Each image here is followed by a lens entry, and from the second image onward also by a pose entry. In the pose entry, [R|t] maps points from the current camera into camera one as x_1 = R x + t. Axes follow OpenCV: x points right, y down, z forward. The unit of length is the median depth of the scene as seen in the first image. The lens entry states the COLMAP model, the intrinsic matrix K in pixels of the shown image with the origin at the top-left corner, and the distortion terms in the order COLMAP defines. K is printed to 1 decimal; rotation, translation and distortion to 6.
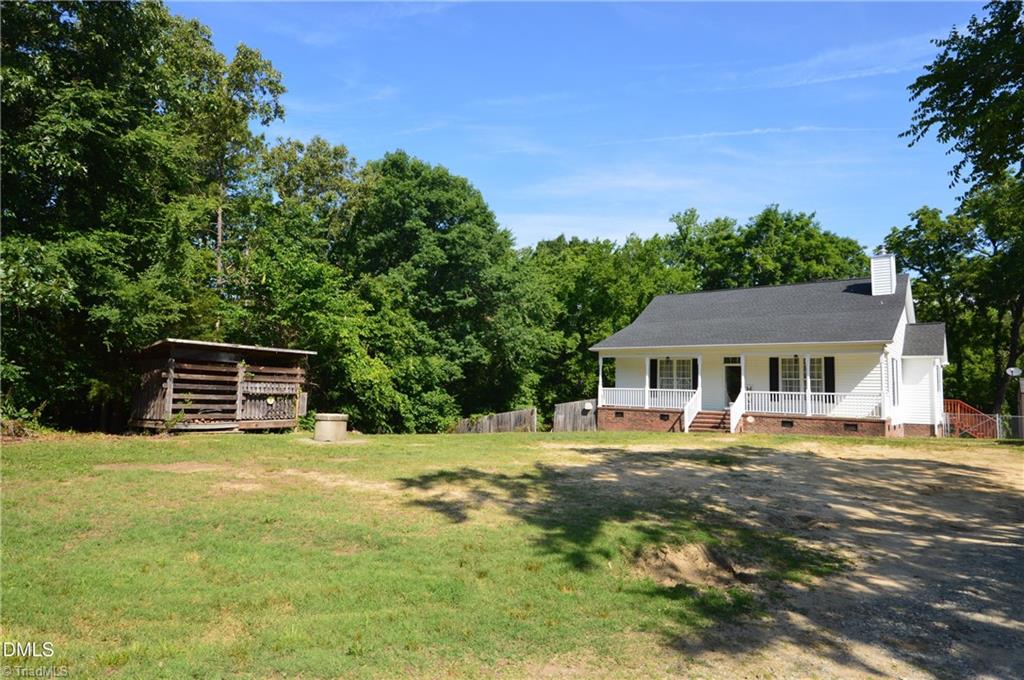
lens RADIAL K [[558.6, 0, 508.8], [0, 558.6, 357.9], [0, 0, 1]] dist [0.001385, -0.029667]
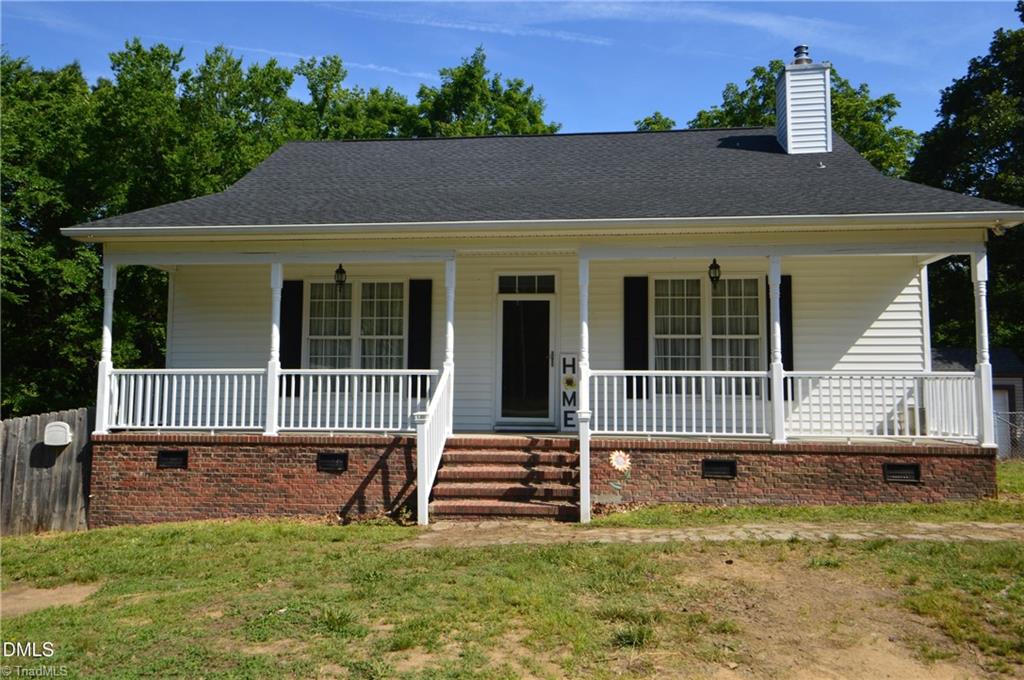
lens RADIAL K [[782.2, 0, 516.4], [0, 782.2, 319.7], [0, 0, 1]] dist [0.014902, -0.003044]
pose [[0.835122, 0.023862, 0.549547, 0.096014], [-0.013830, 0.999654, -0.022390, 0.028091], [-0.549891, 0.011098, 0.835163, 0.444631]]
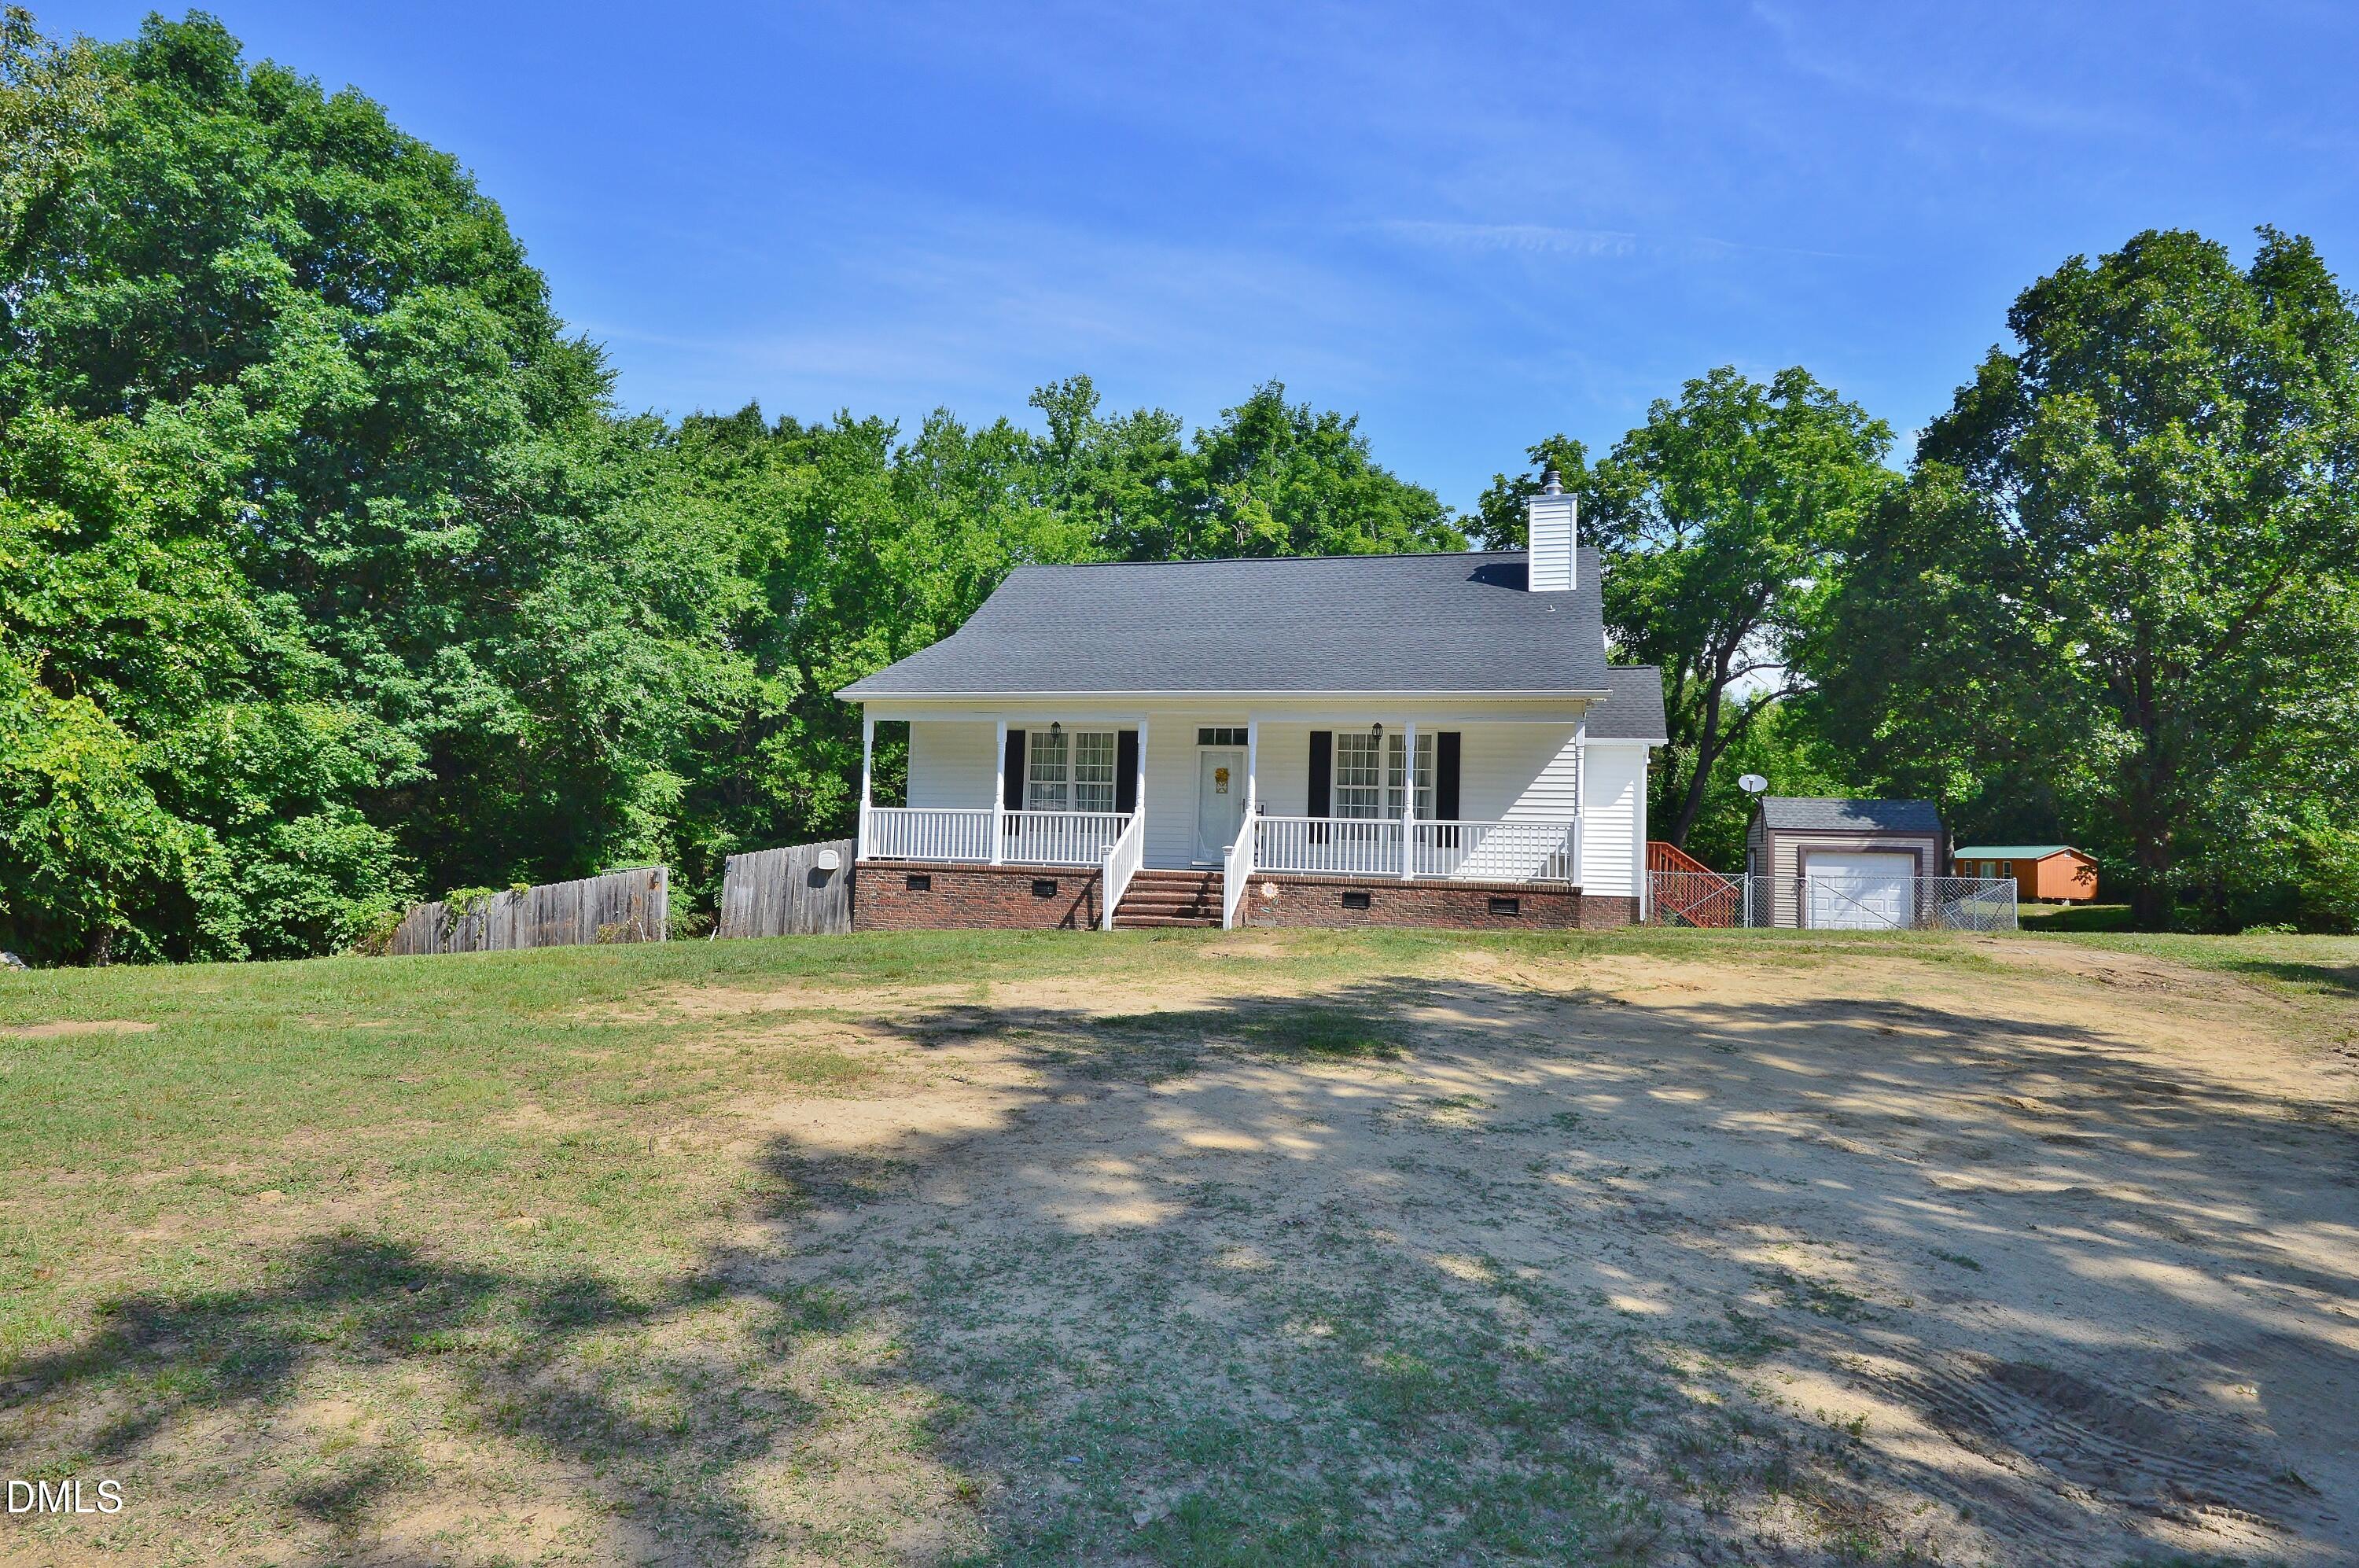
lens RADIAL K [[1334.1, 0, 1179.5], [0, 1334.1, 784.0], [0, 0, 1]] dist [0.000451, -0.018658]
pose [[0.916603, 0.015103, 0.399513, 0.008908], [-0.025529, 0.999458, 0.020787, 0.013699], [-0.398982, -0.029253, 0.916492, 0.130215]]
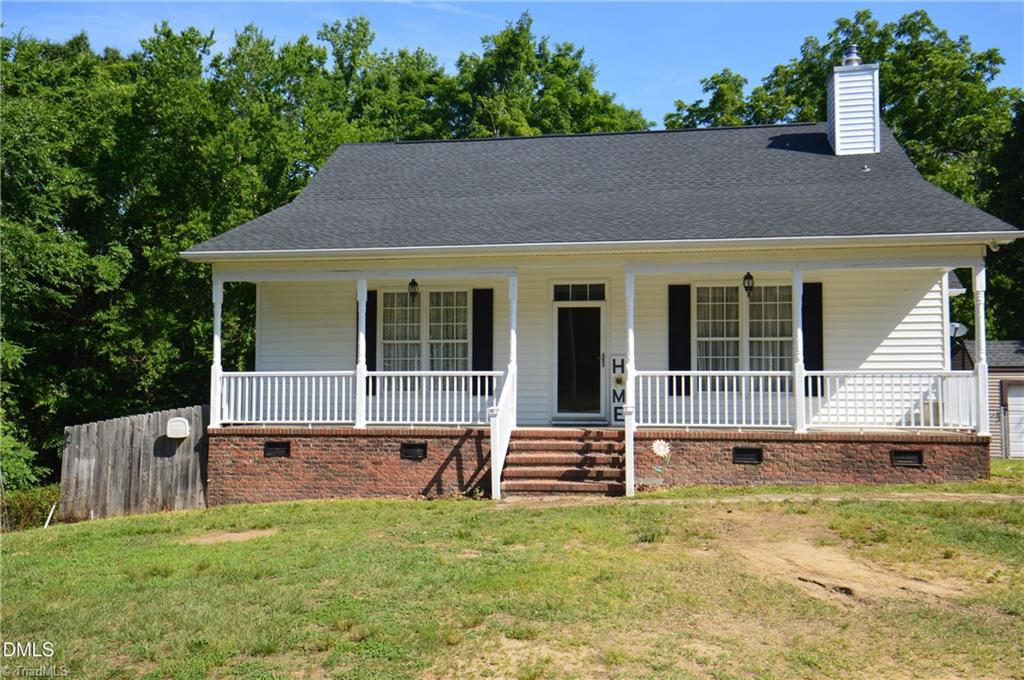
lens RADIAL K [[935.5, 0, 512.0], [0, 935.5, 340.0], [0, 0, 1]] dist [0.034593, 0.001346]
pose [[0.865244, -0.004616, 0.501330, 0.028748], [-0.004459, 0.999847, 0.016902, 0.019733], [-0.501332, -0.016860, 0.865091, 0.347229]]
